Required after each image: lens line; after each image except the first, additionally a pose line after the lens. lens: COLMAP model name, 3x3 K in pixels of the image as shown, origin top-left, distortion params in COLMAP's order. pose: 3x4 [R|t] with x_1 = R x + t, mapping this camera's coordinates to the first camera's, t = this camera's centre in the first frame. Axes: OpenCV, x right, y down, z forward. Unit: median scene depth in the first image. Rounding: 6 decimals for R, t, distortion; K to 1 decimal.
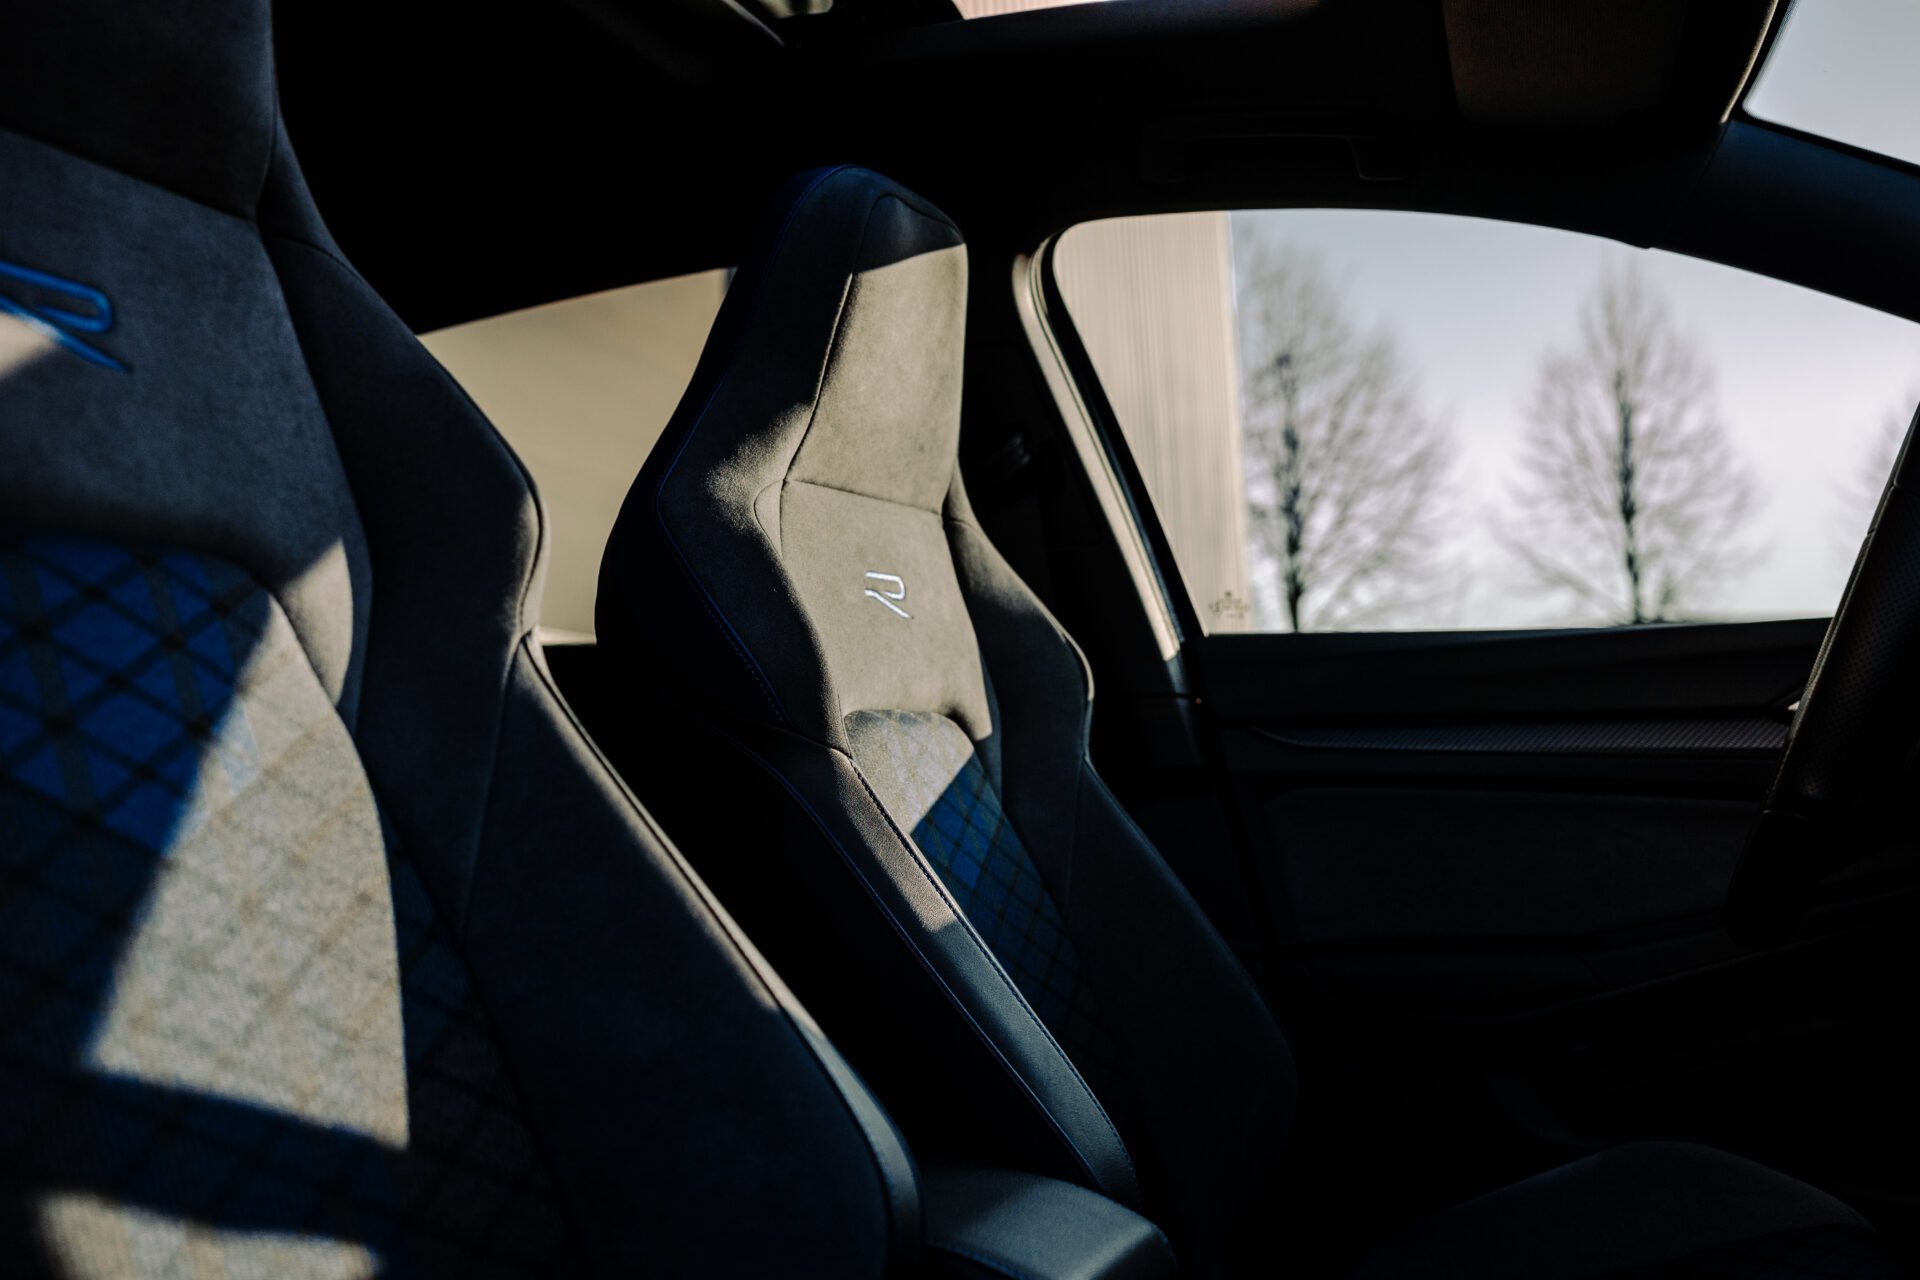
lens RADIAL K [[1830.3, 0, 970.3], [0, 1830.3, 646.6], [0, 0, 1]] dist [-0.184450, 0.219819]
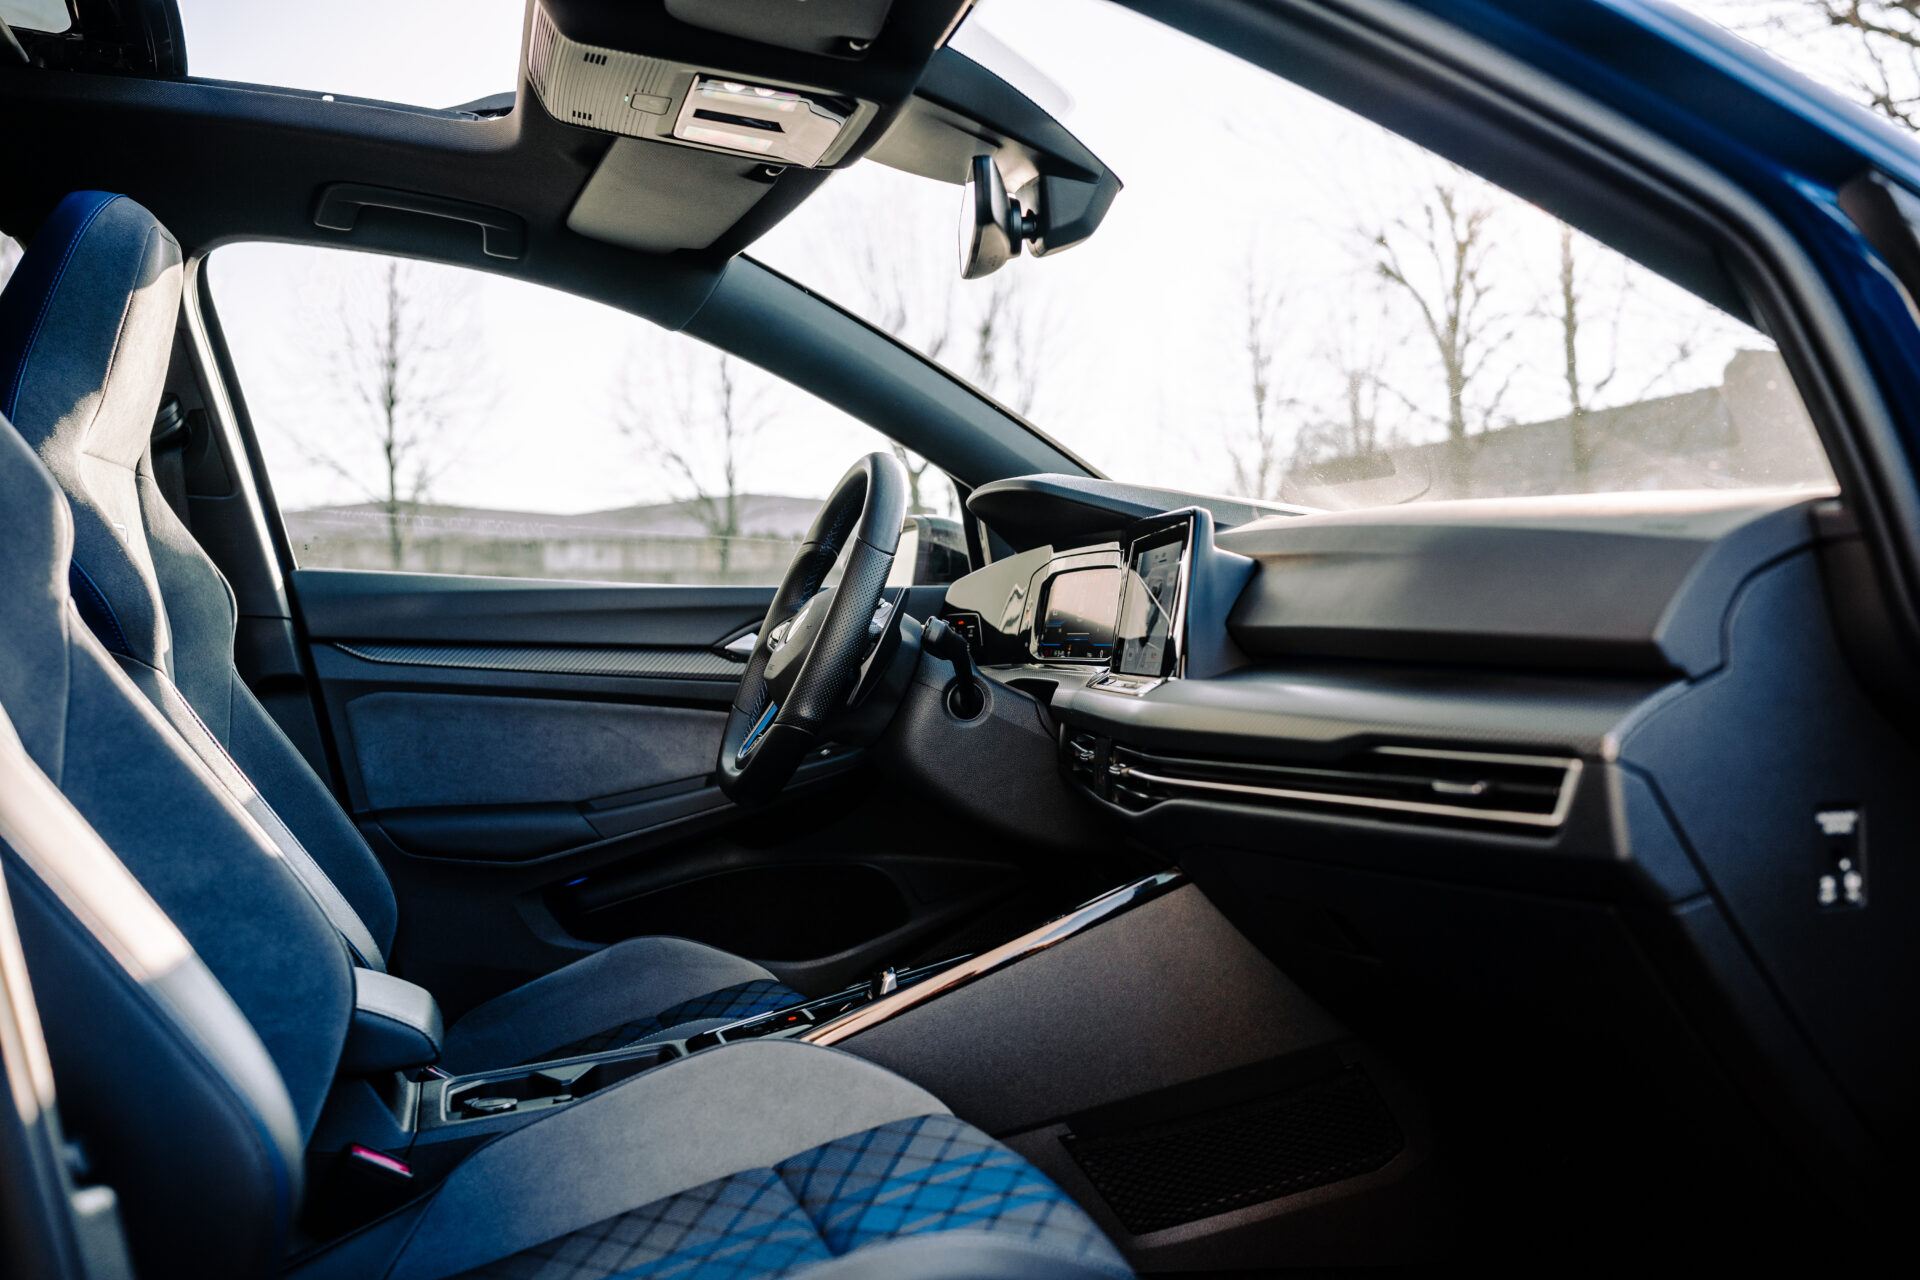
lens RADIAL K [[1830.3, 0, 970.3], [0, 1830.3, 646.6], [0, 0, 1]] dist [-0.184450, 0.219819]
pose [[0.775929, 0.026048, 0.630283, -0.299775], [-0.068977, 0.996660, 0.043727, -0.041104], [-0.627038, -0.077404, 0.775133, -0.267570]]
